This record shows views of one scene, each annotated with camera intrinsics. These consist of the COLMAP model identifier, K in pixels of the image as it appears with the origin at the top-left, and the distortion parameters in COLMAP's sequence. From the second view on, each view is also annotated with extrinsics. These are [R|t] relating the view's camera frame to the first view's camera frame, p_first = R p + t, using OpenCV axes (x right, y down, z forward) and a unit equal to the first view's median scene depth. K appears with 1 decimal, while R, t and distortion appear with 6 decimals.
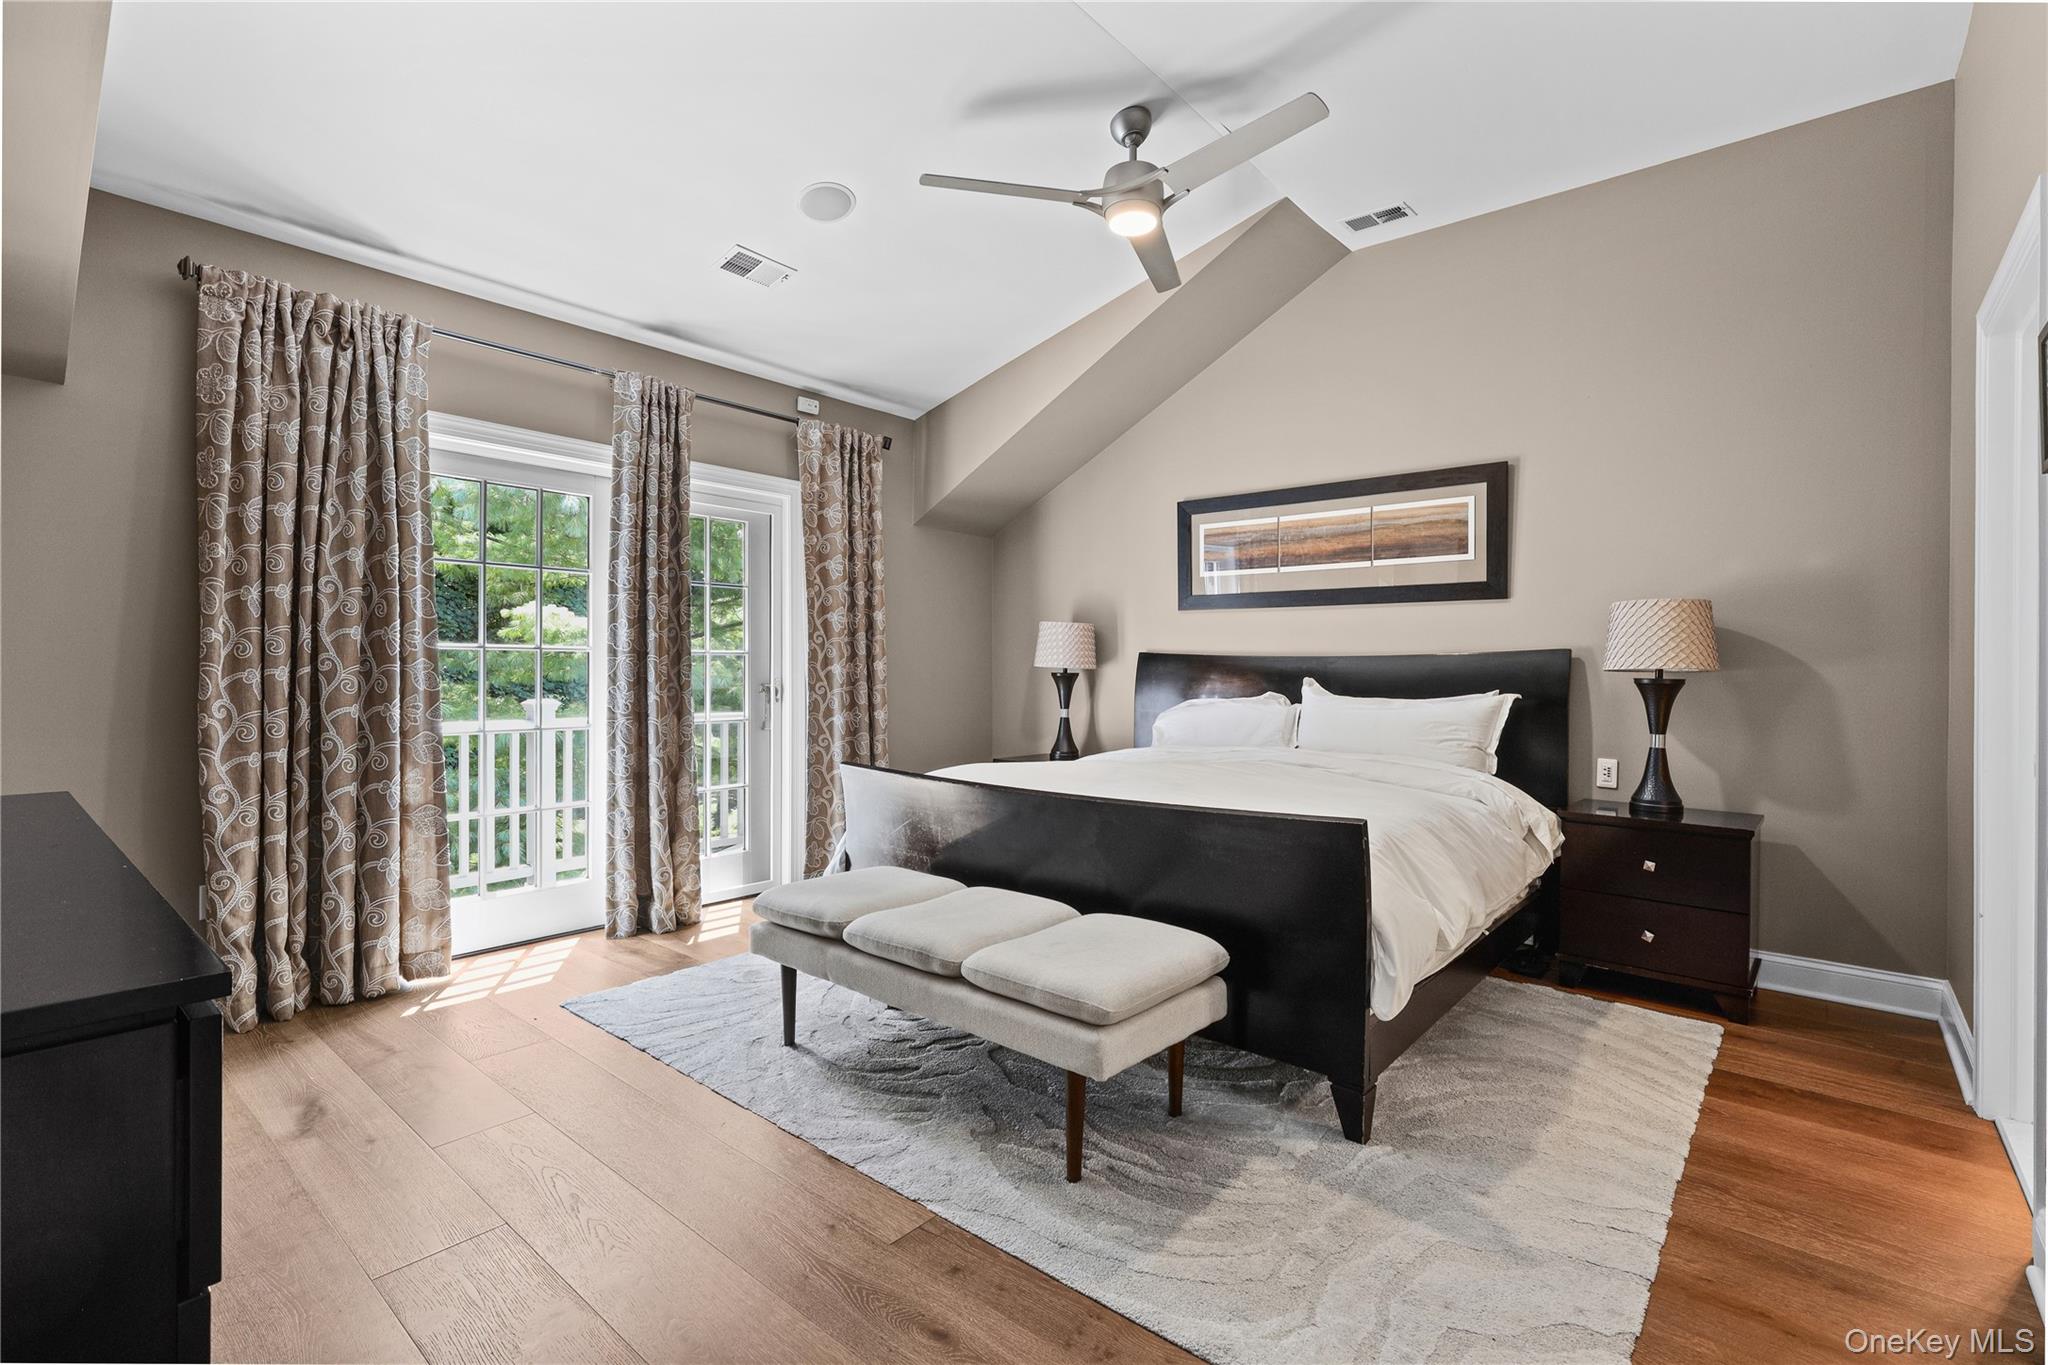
lens RADIAL K [[939.4, 0, 1019.6], [0, 939.4, 677.4], [0, 0, 1]] dist [0.003603, -0.002673]
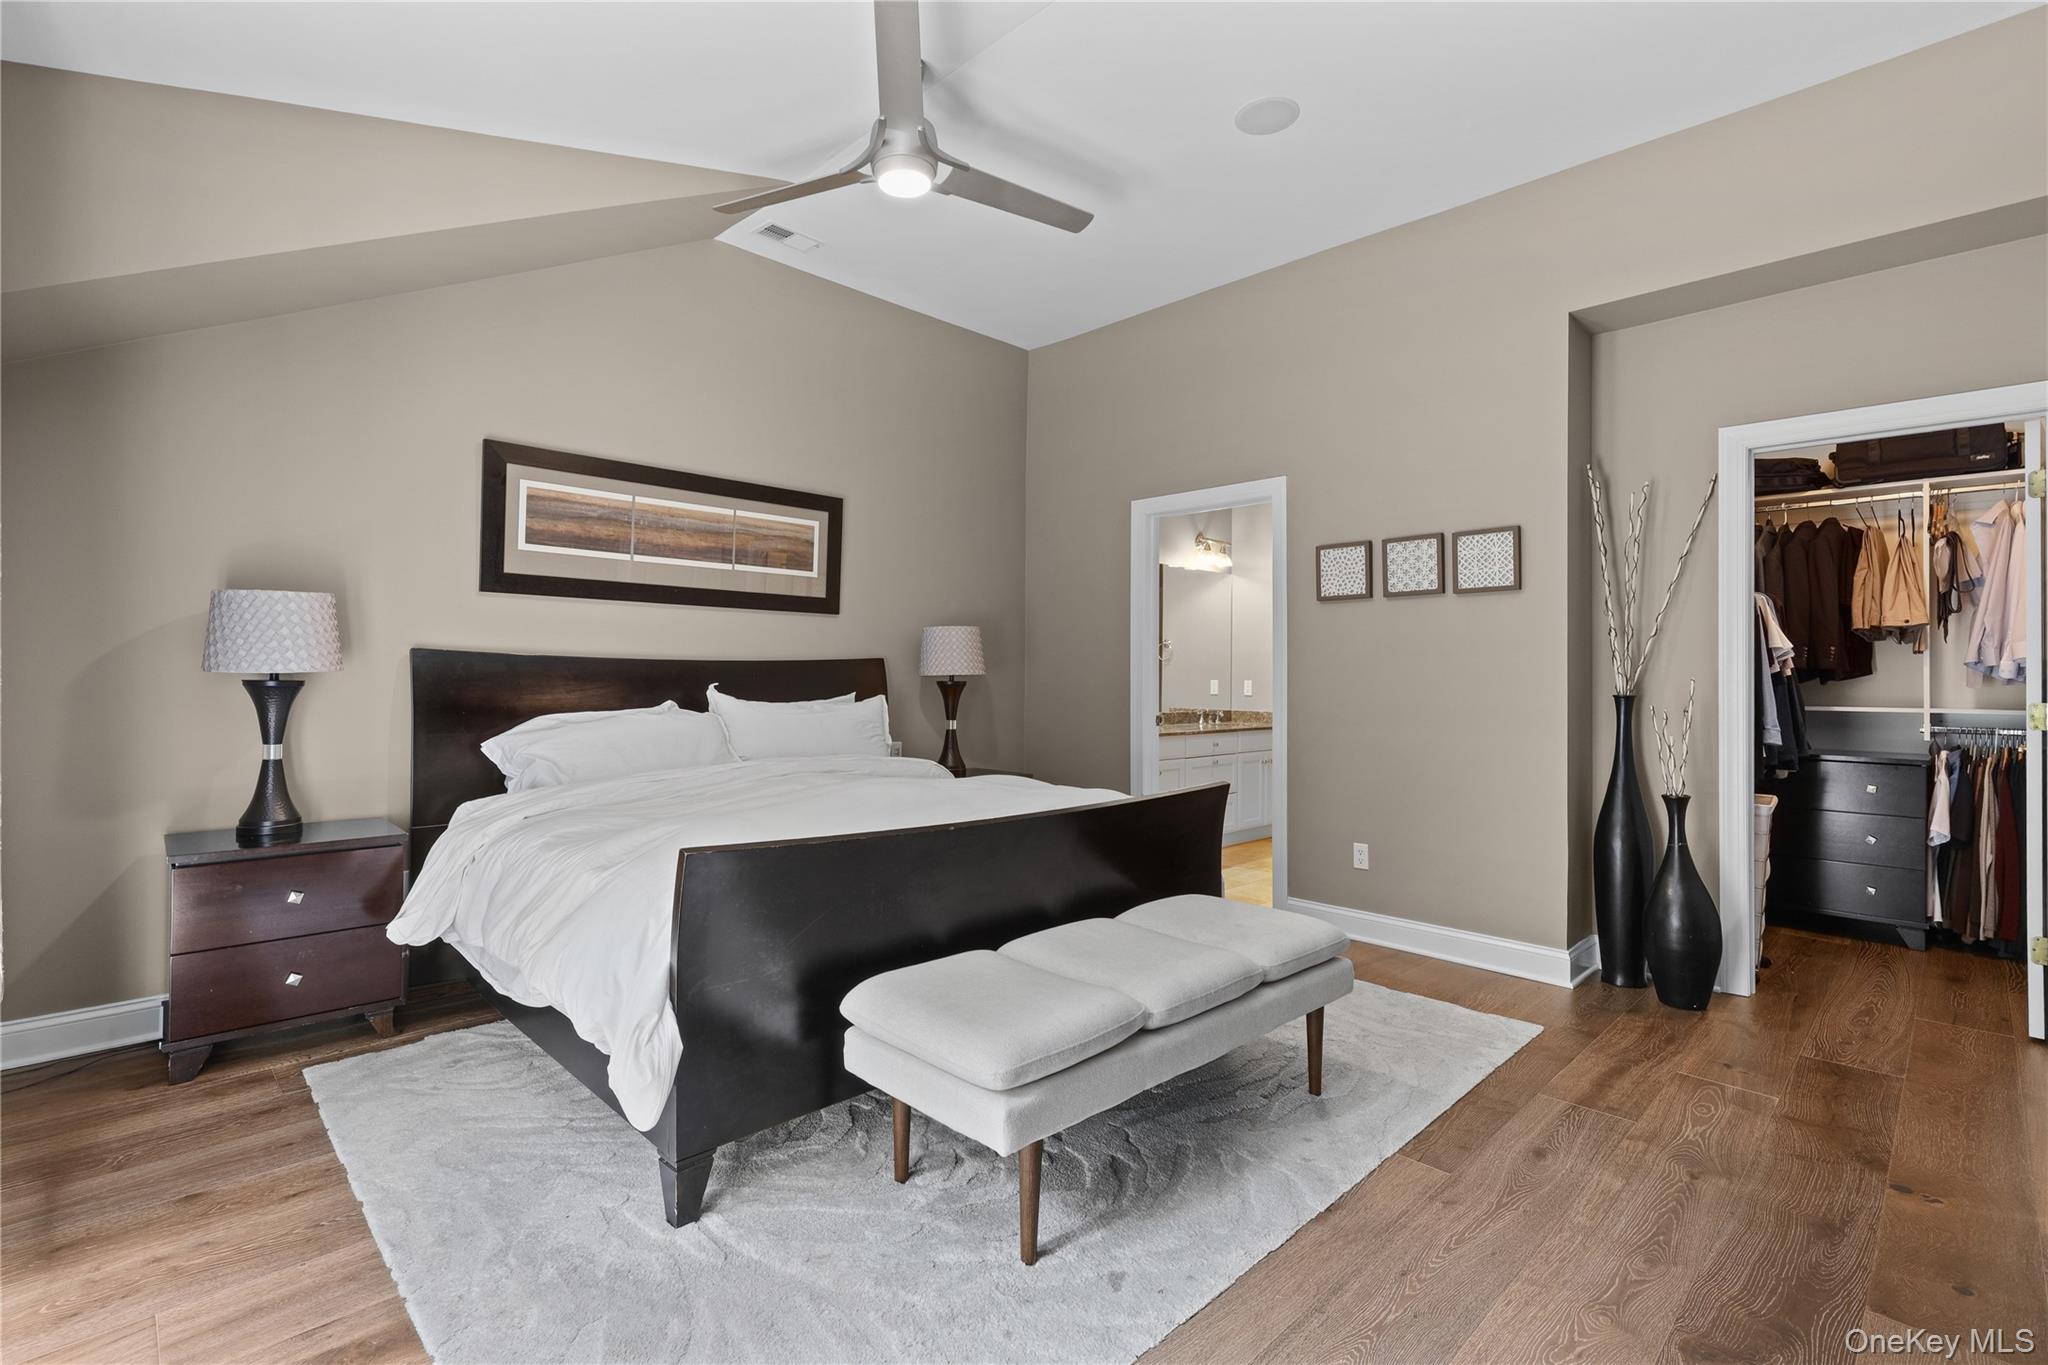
lens RADIAL K [[939.4, 0, 1016.6], [0, 939.4, 670.7], [0, 0, 1]] dist [0.003603, -0.002673]
pose [[0.078898, 0.002945, 0.996878, -0.586131], [0.008581, 0.999957, -0.003633, -0.006692], [-0.996846, 0.008841, 0.078869, 0.630778]]
